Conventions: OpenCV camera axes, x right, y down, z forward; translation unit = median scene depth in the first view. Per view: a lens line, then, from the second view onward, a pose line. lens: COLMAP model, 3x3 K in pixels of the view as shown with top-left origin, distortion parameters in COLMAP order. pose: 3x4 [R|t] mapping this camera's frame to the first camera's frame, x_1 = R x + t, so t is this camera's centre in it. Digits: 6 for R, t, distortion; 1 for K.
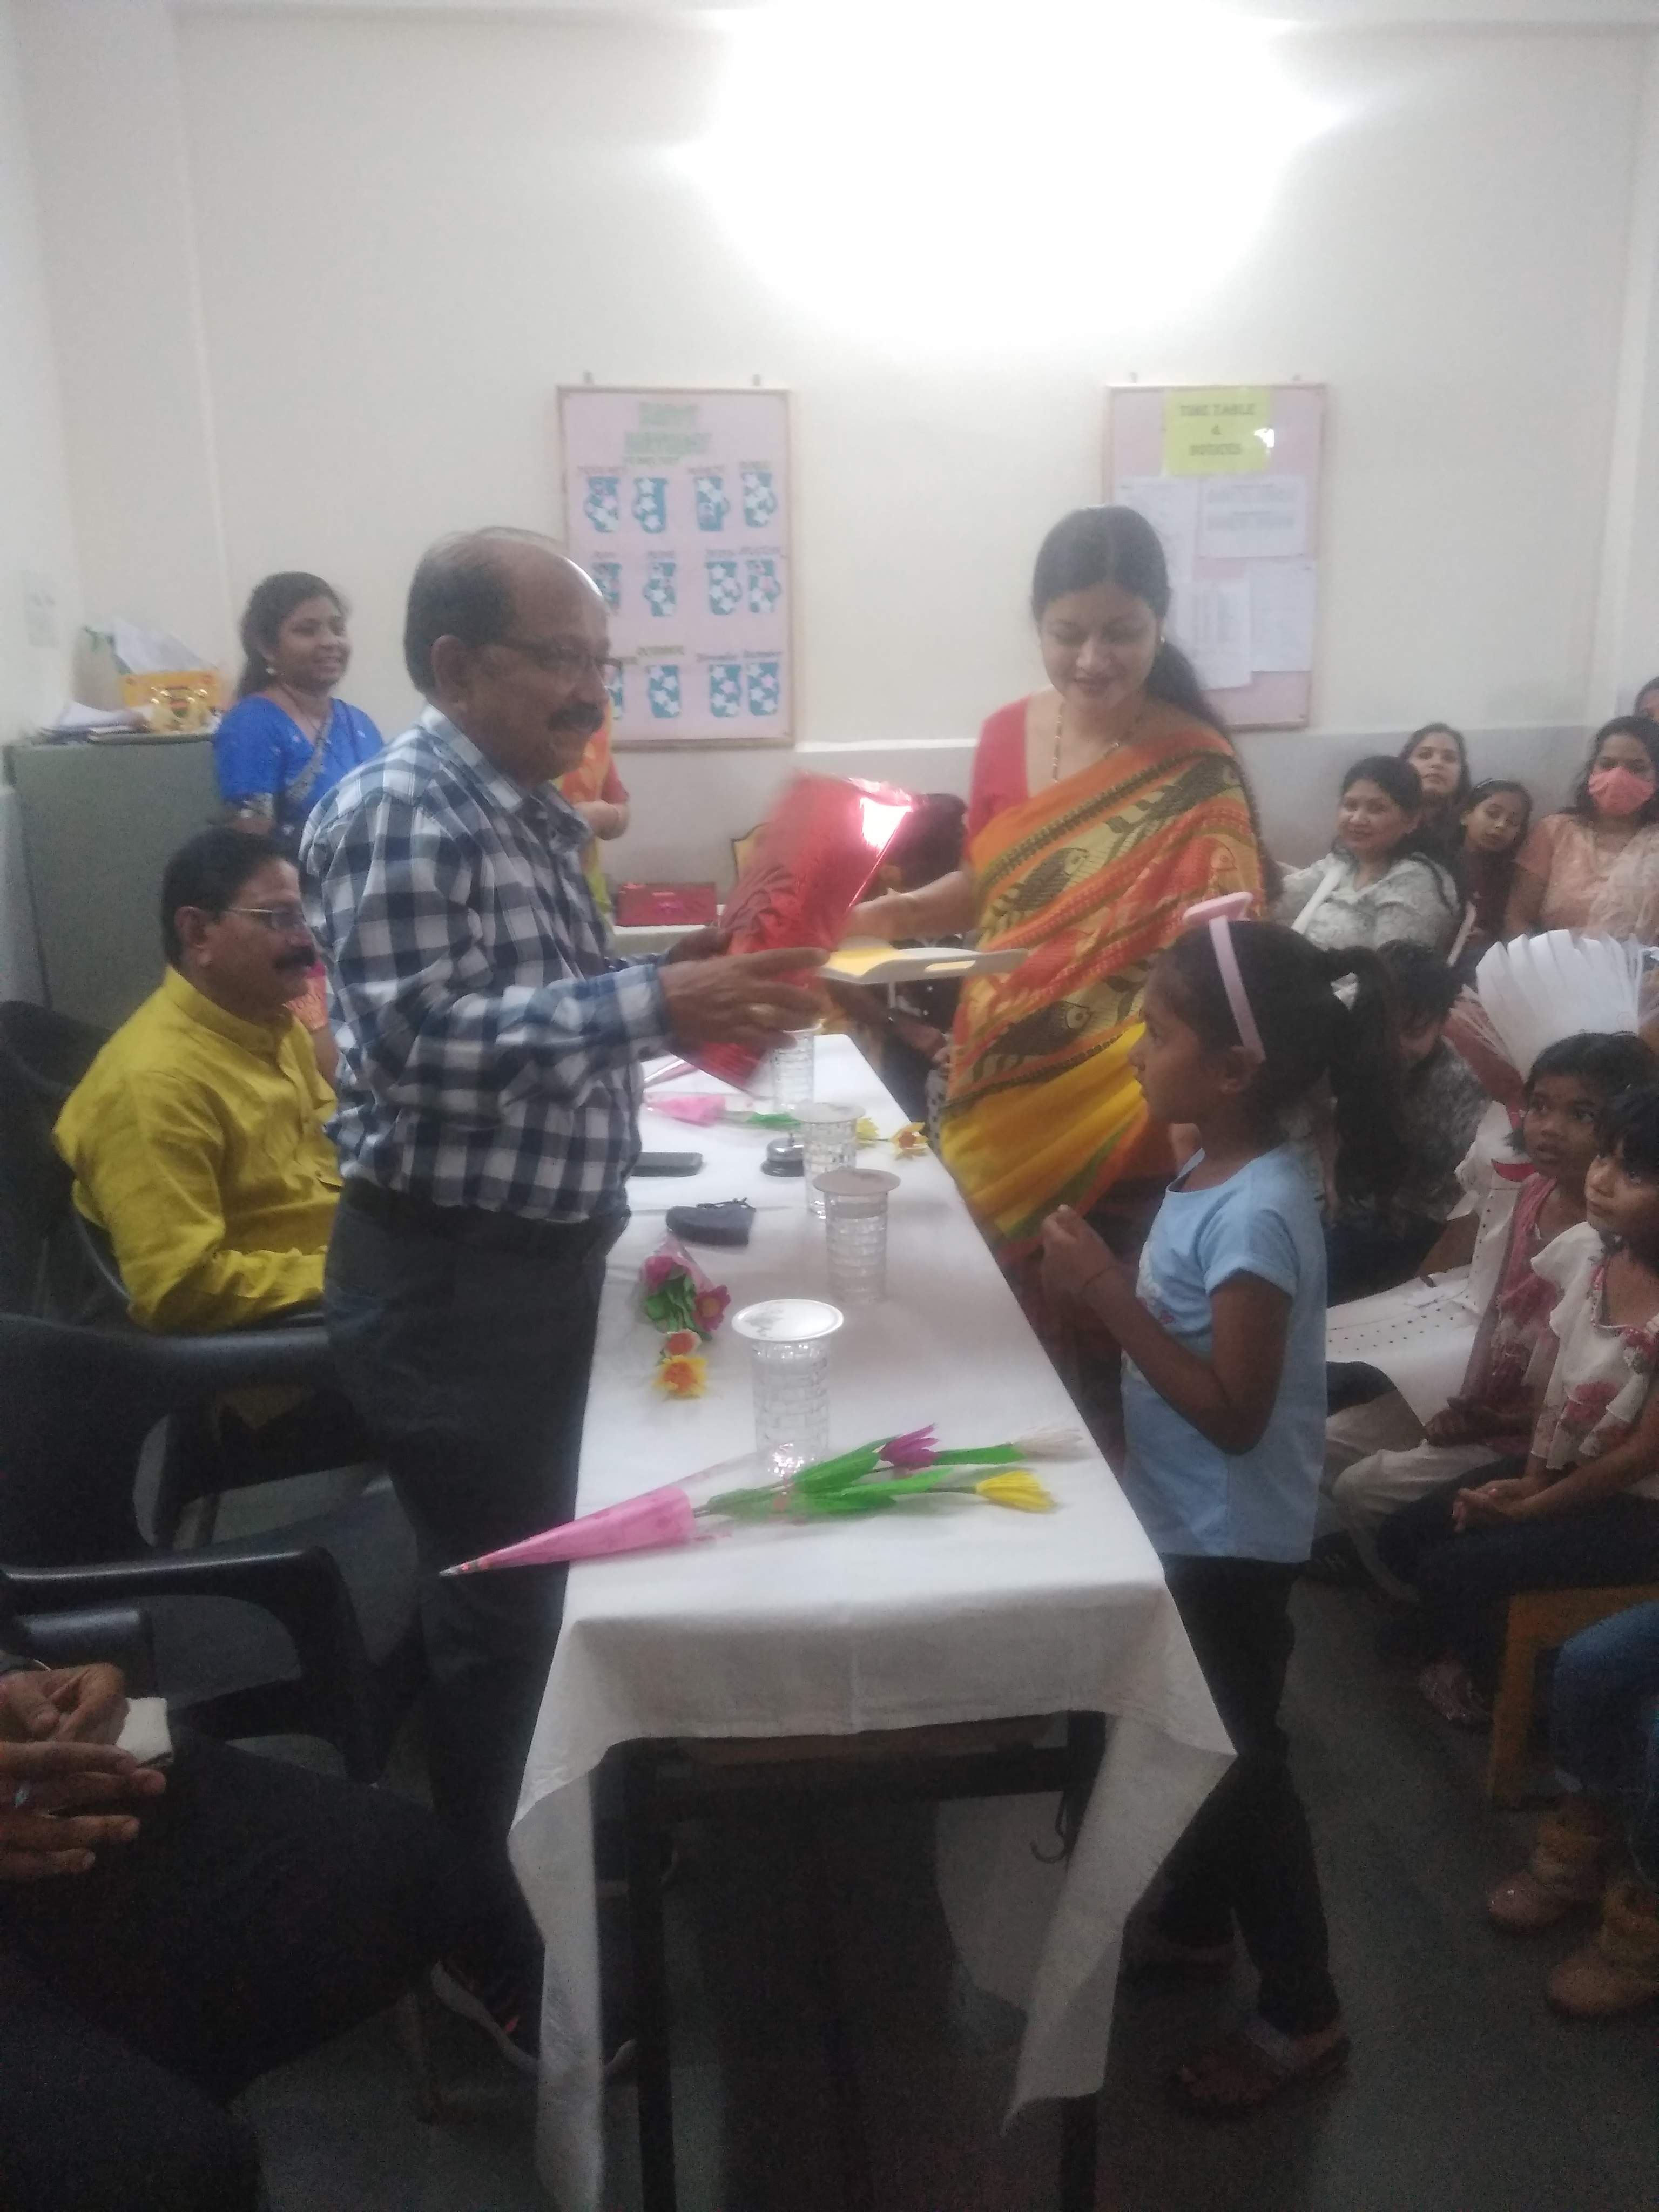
lens RADIAL K [[1773.6, 0, 827.8], [0, 1773.6, 1118.6], [0, 0, 1]] dist [0.073690, -0.111807]
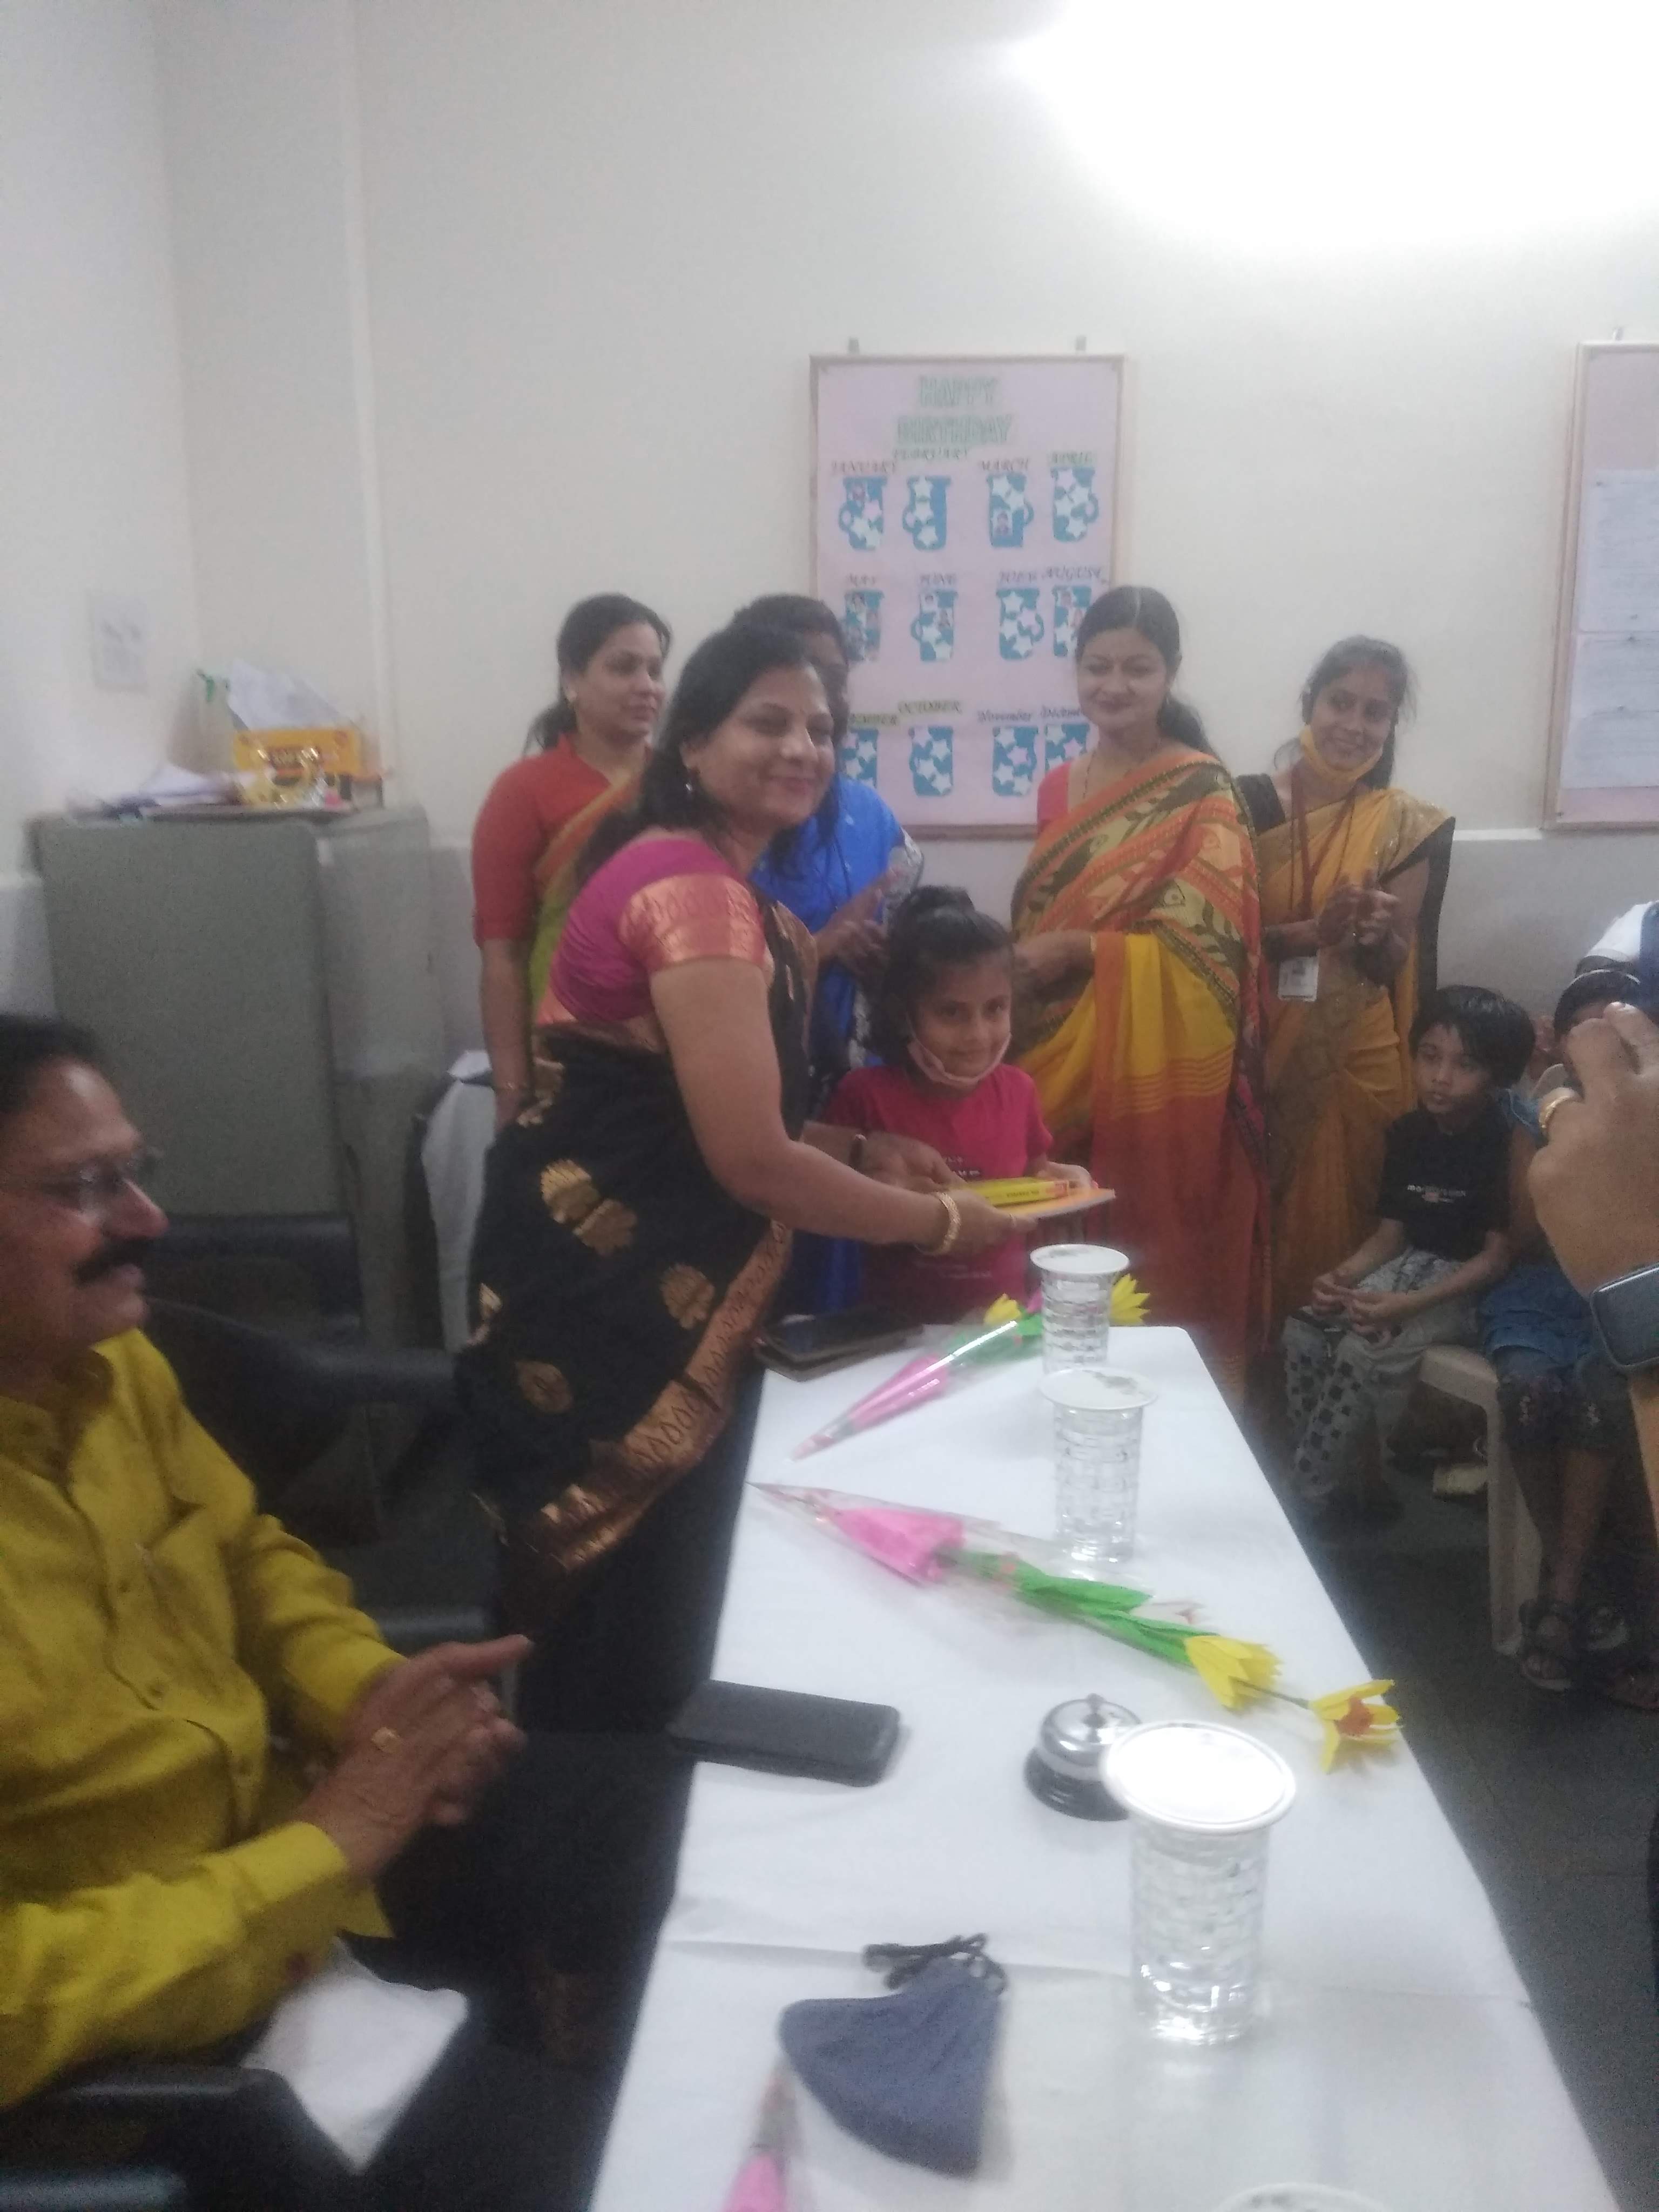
lens RADIAL K [[1773.6, 0, 814.0], [0, 1773.6, 1108.2], [0, 0, 1]] dist [0.073690, -0.111807]
pose [[0.986249, 0.047910, -0.158168, -0.016032], [-0.053981, 0.997952, -0.034310, -0.068107], [0.156200, 0.042376, 0.986816, 0.269673]]
